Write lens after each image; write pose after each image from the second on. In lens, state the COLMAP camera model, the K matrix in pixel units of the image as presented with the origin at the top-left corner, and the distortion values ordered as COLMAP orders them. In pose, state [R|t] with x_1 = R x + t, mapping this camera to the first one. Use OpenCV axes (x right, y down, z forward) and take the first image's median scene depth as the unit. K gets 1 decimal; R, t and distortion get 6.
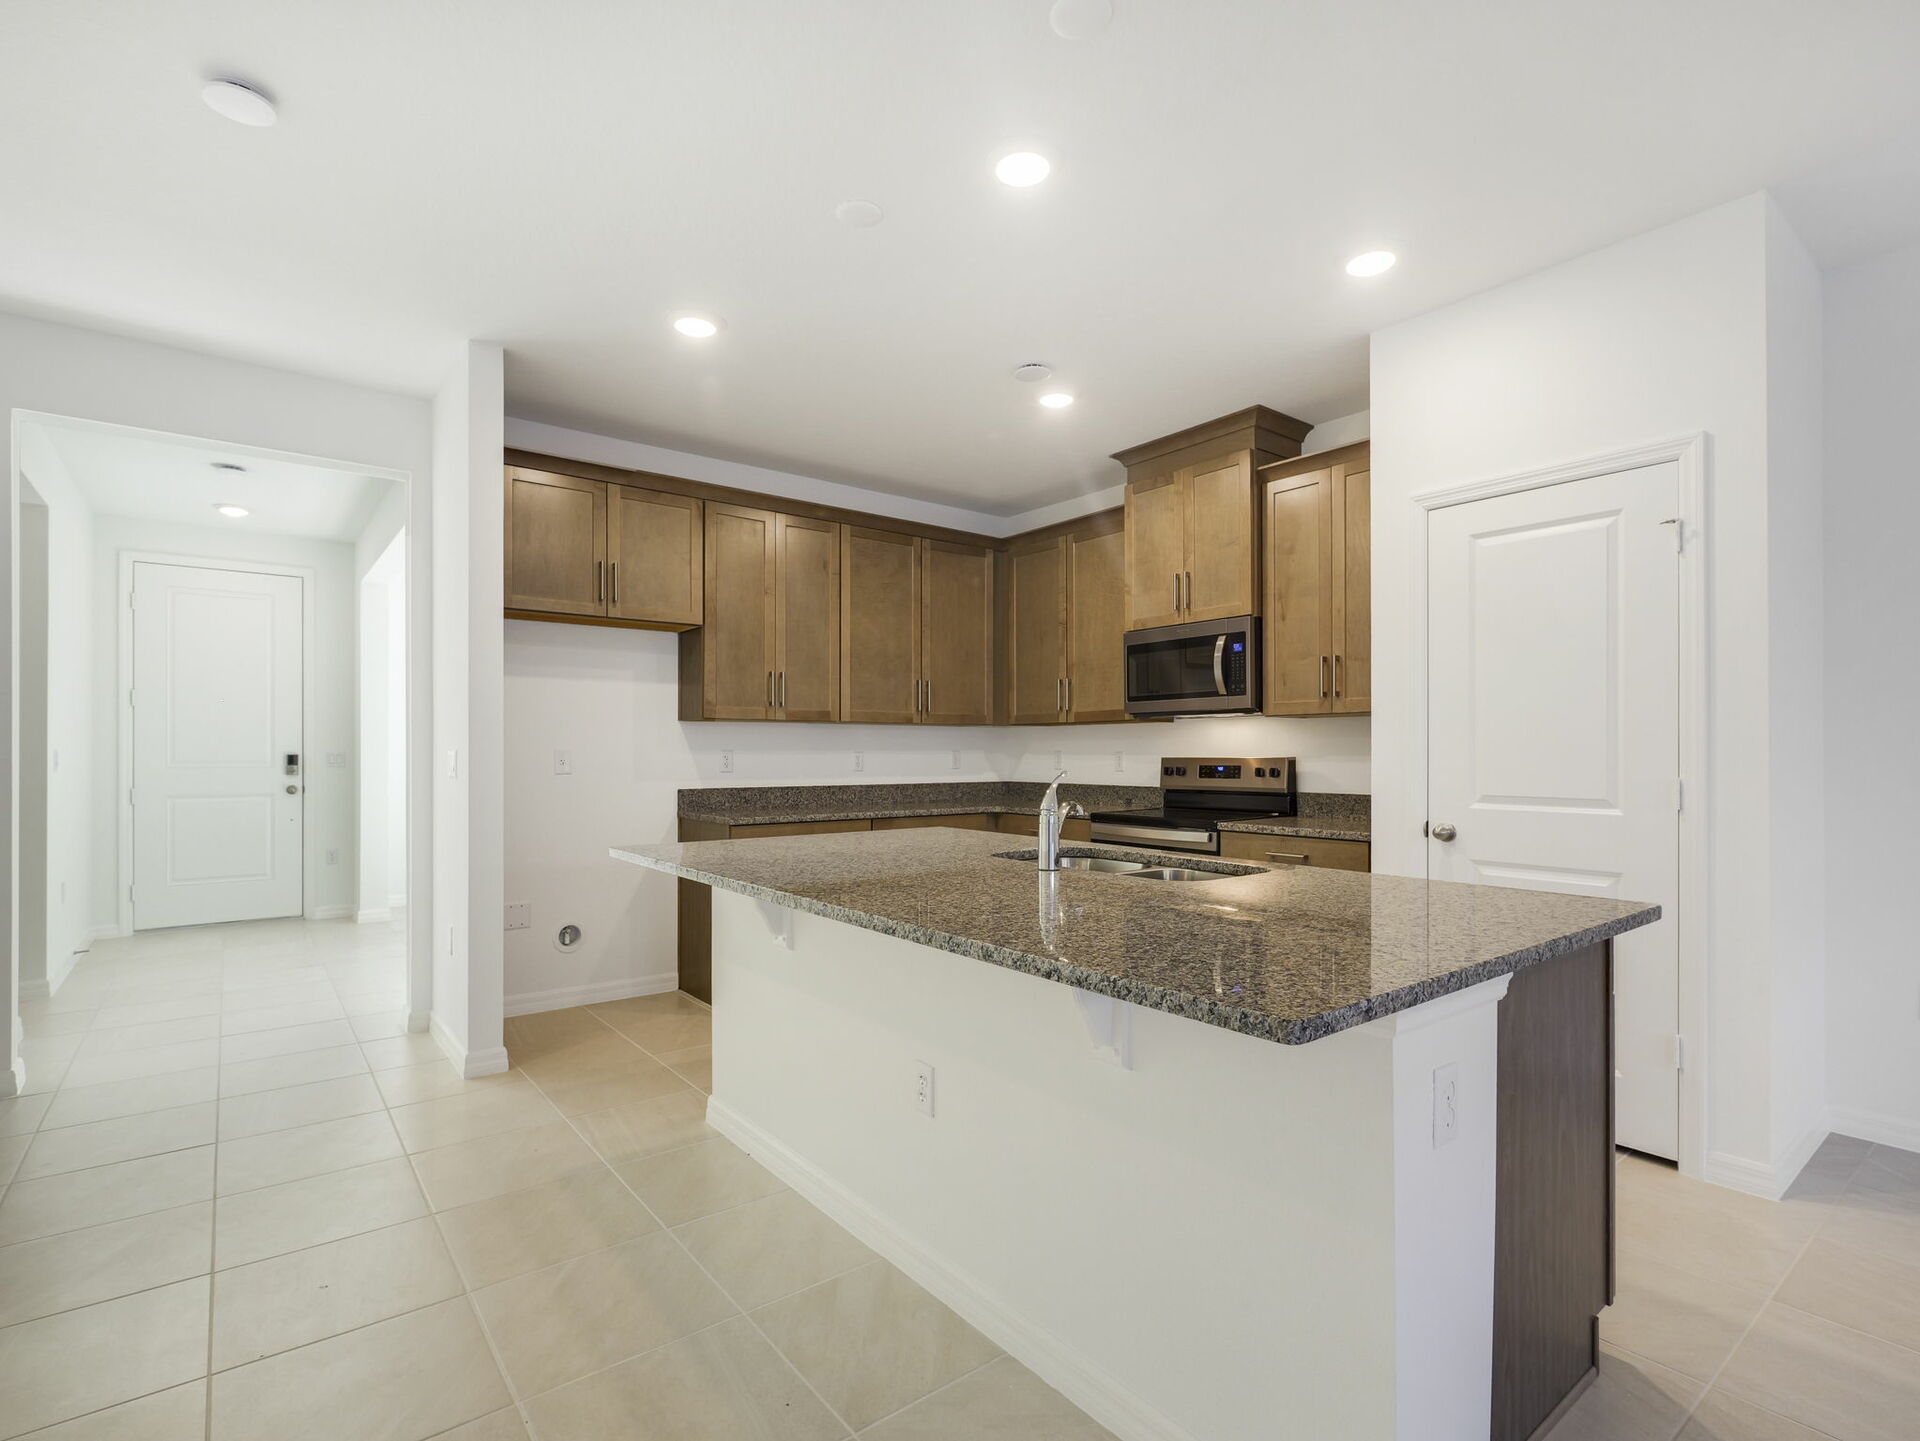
lens RADIAL K [[931.7, 0, 960.5], [0, 931.7, 750.6], [0, 0, 1]] dist [0.003556, 0.000222]
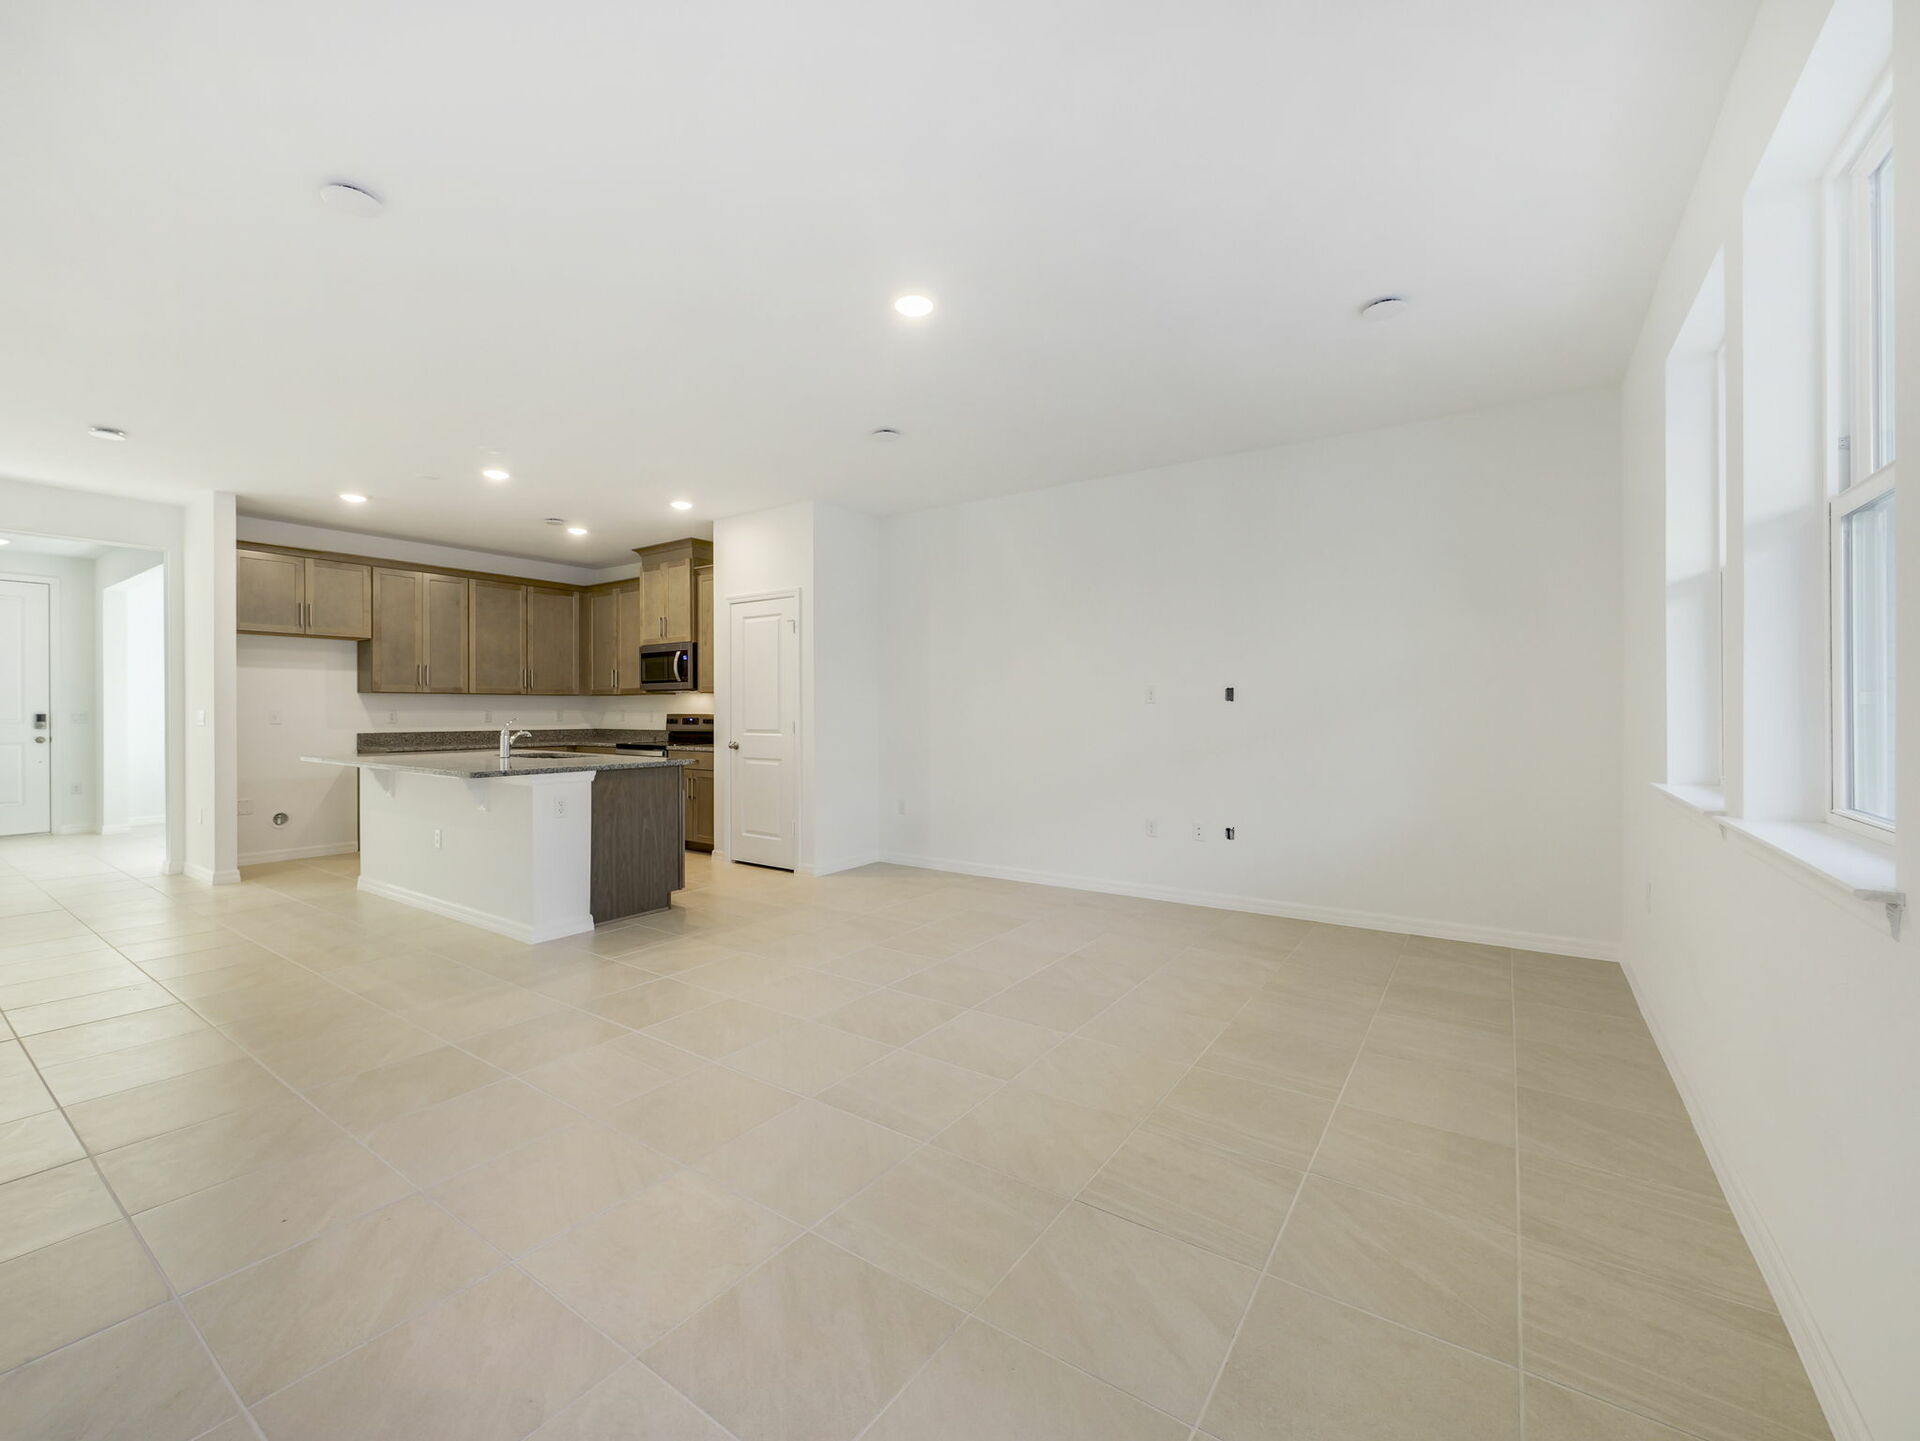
lens RADIAL K [[798.7, 0, 947.3], [0, 798.7, 714.0], [0, 0, 1]] dist [-0.001004, -0.000236]
pose [[0.957712, -0.002778, 0.287714, 0.309407], [0.001405, 0.999987, 0.004978, 0.000452], [-0.287724, -0.004364, 0.957704, -0.703761]]
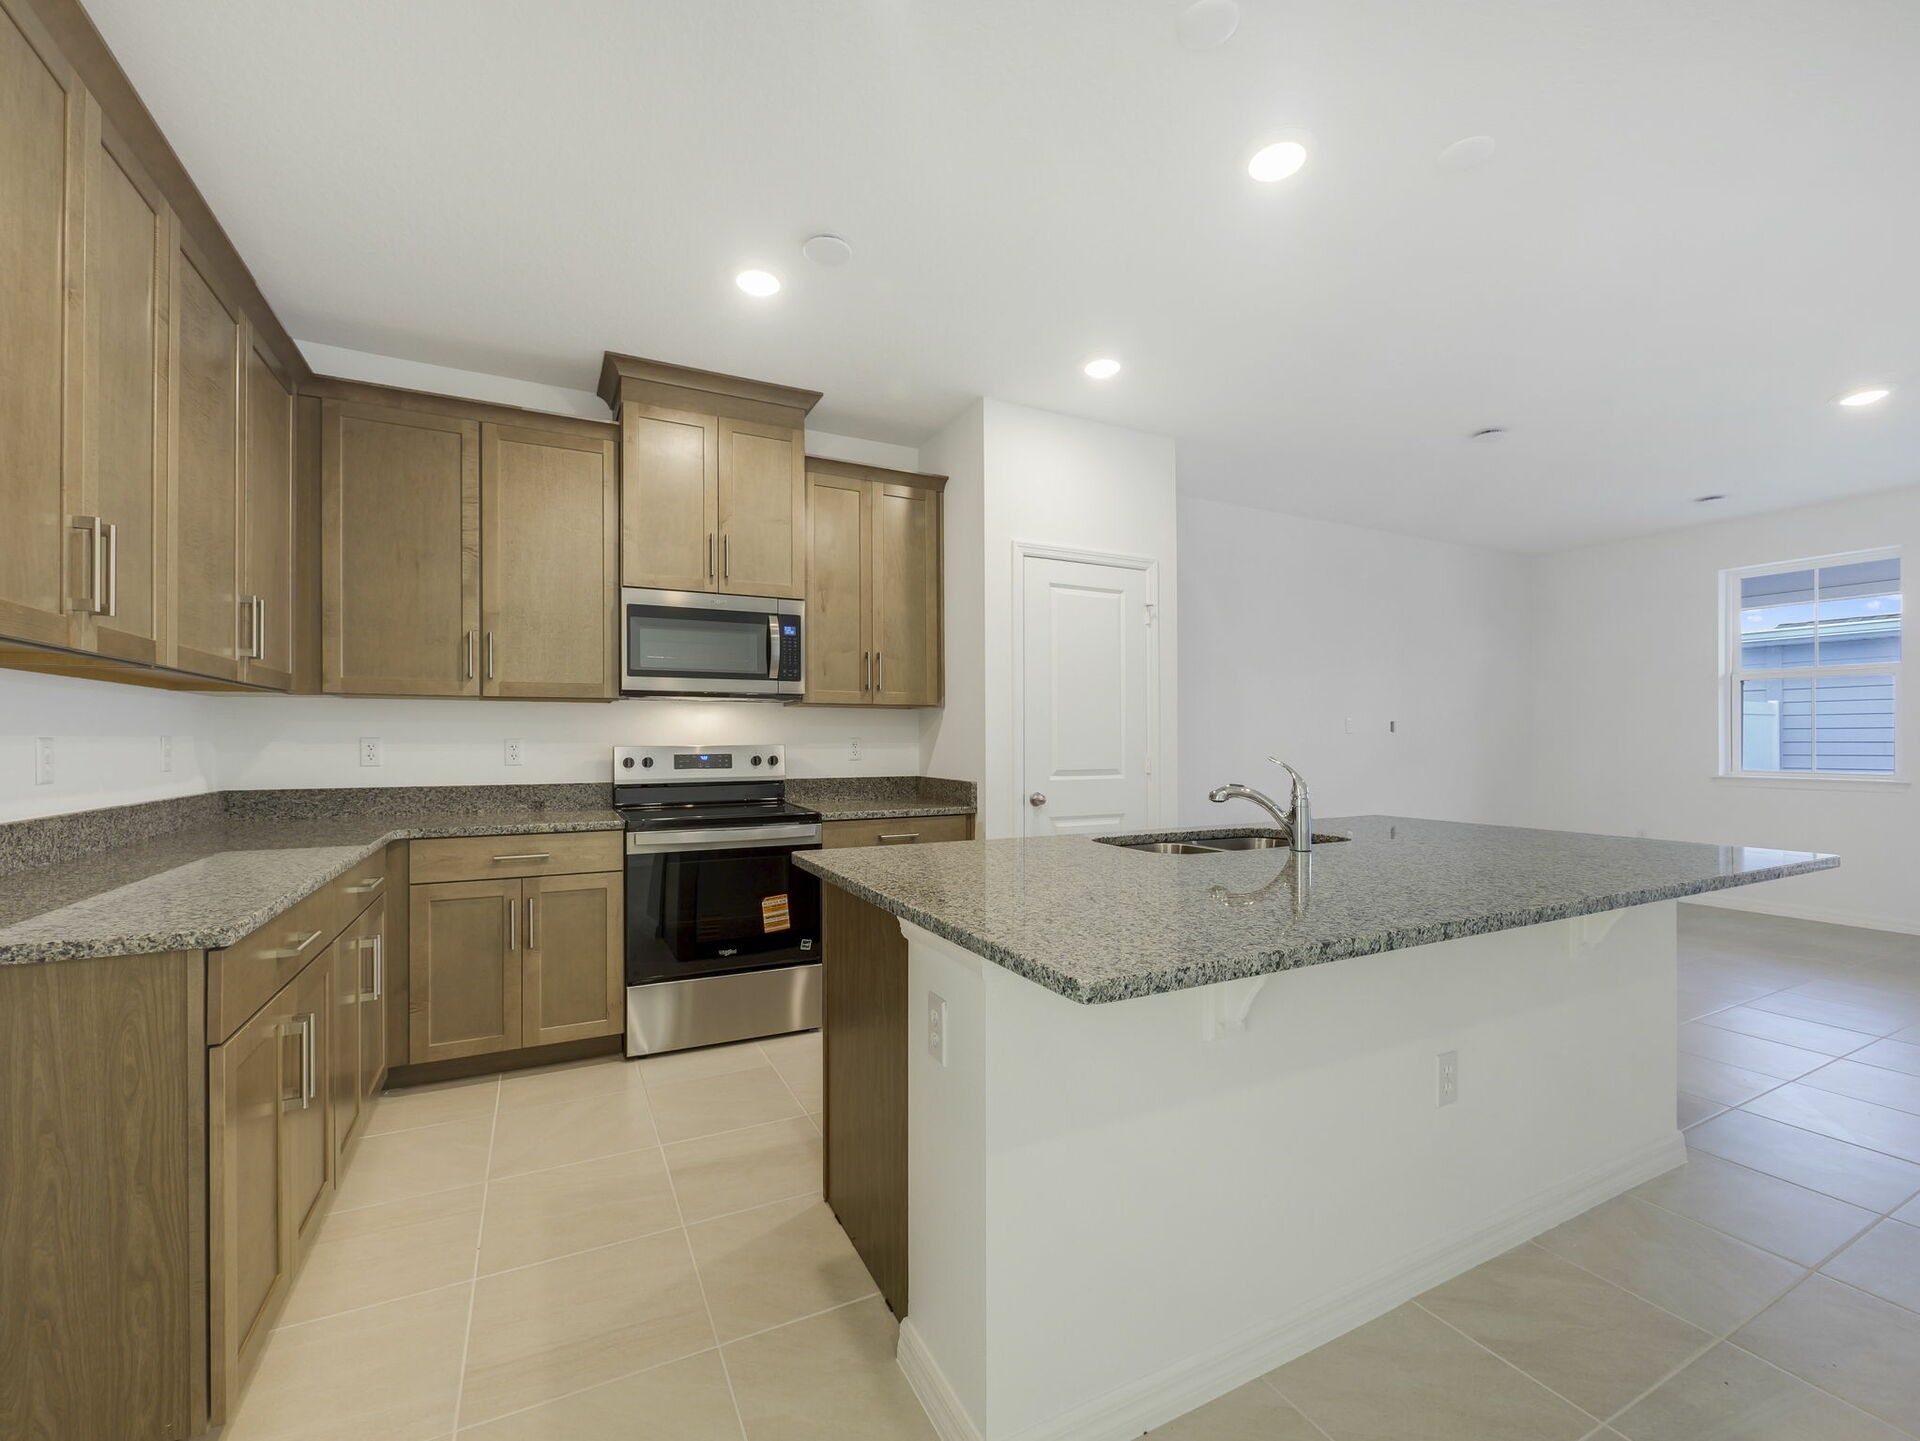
lens RADIAL K [[811.9, 0, 955.0], [0, 811.9, 738.2], [0, 0, 1]] dist [0.001883, 0.000135]
pose [[0.201156, -0.000776, 0.979559, -0.443936], [-0.002503, 0.999996, 0.001306, -0.001286], [-0.979556, -0.002714, 0.201153, 0.600926]]
